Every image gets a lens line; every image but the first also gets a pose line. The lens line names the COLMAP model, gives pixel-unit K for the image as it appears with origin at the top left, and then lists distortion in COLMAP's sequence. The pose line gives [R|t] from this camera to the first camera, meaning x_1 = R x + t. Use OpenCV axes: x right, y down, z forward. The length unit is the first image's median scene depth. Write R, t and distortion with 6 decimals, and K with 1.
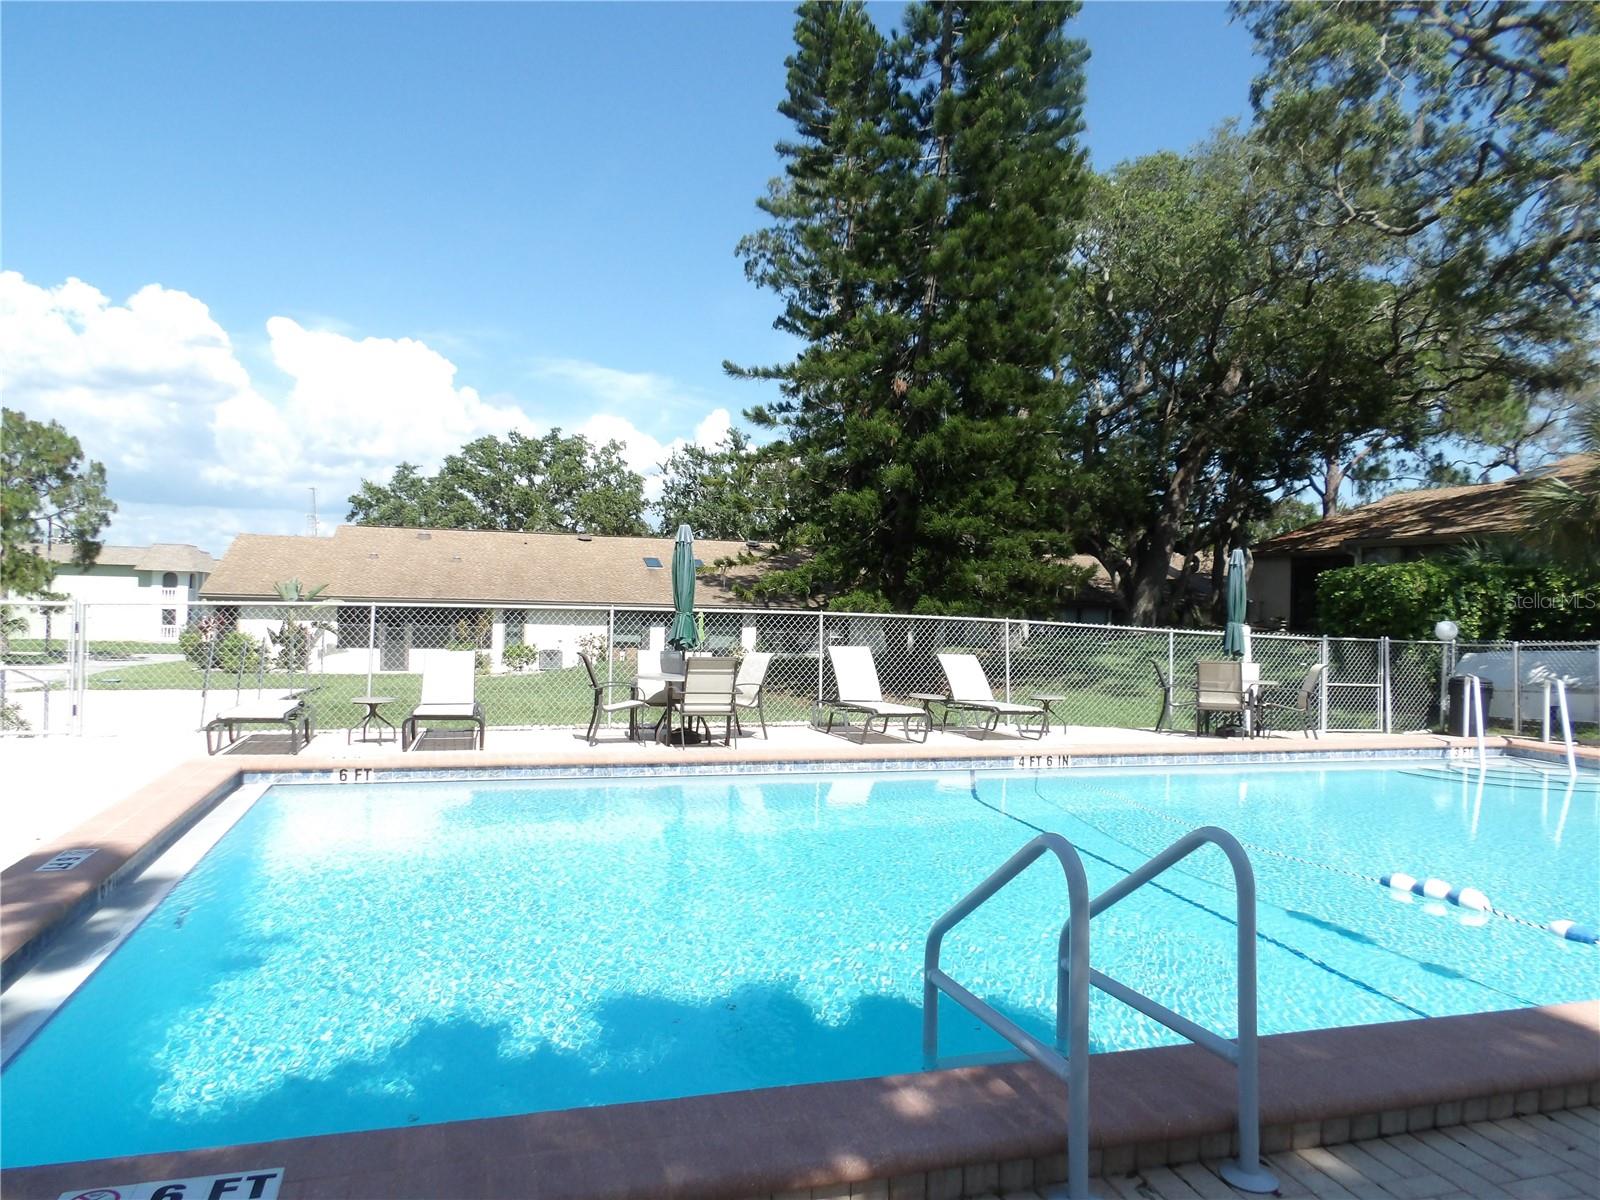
lens RADIAL K [[1105.8, 0, 779.2], [0, 1105.8, 607.7], [0, 0, 1]] dist [-0.025349, 0.035490]
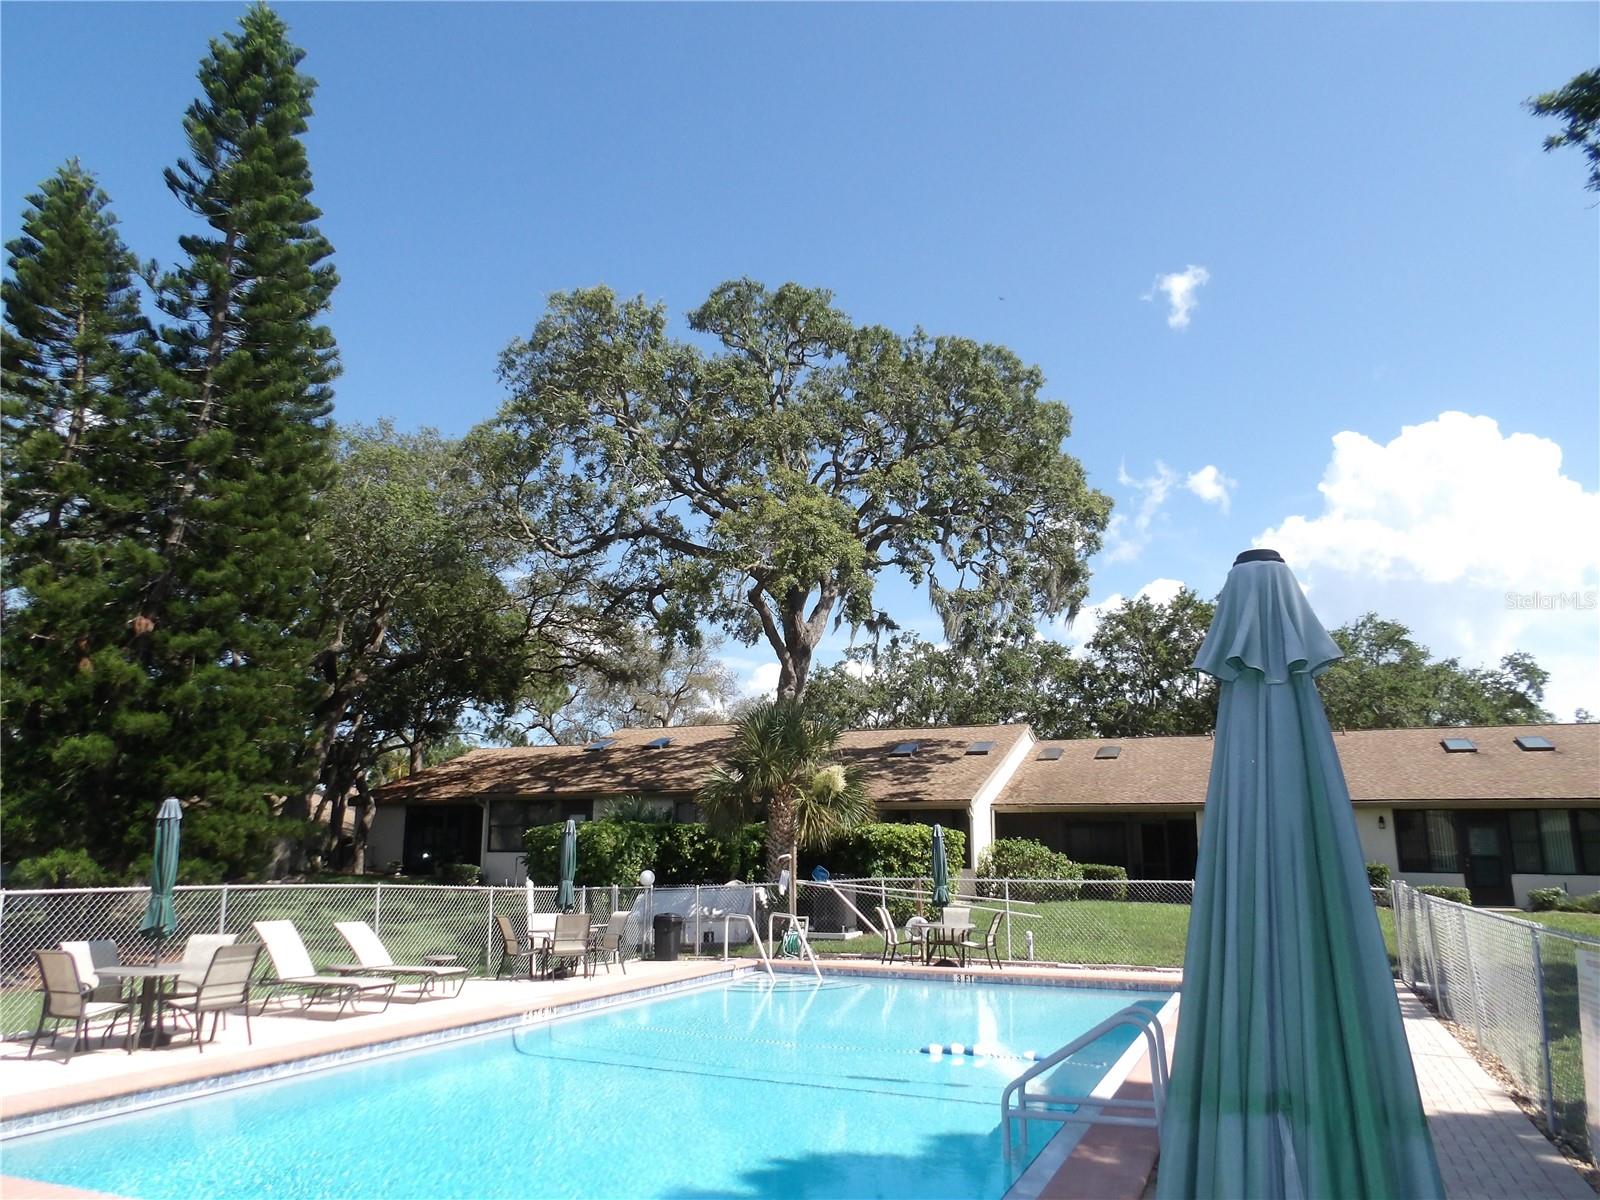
lens RADIAL K [[1105.8, 0, 779.2], [0, 1105.8, 607.7], [0, 0, 1]] dist [-0.025349, 0.035490]
pose [[0.655532, 0.145184, 0.741080, -0.273063], [0.012870, 0.979055, -0.203190, -0.022366], [-0.755058, 0.142735, 0.639933, -0.005548]]
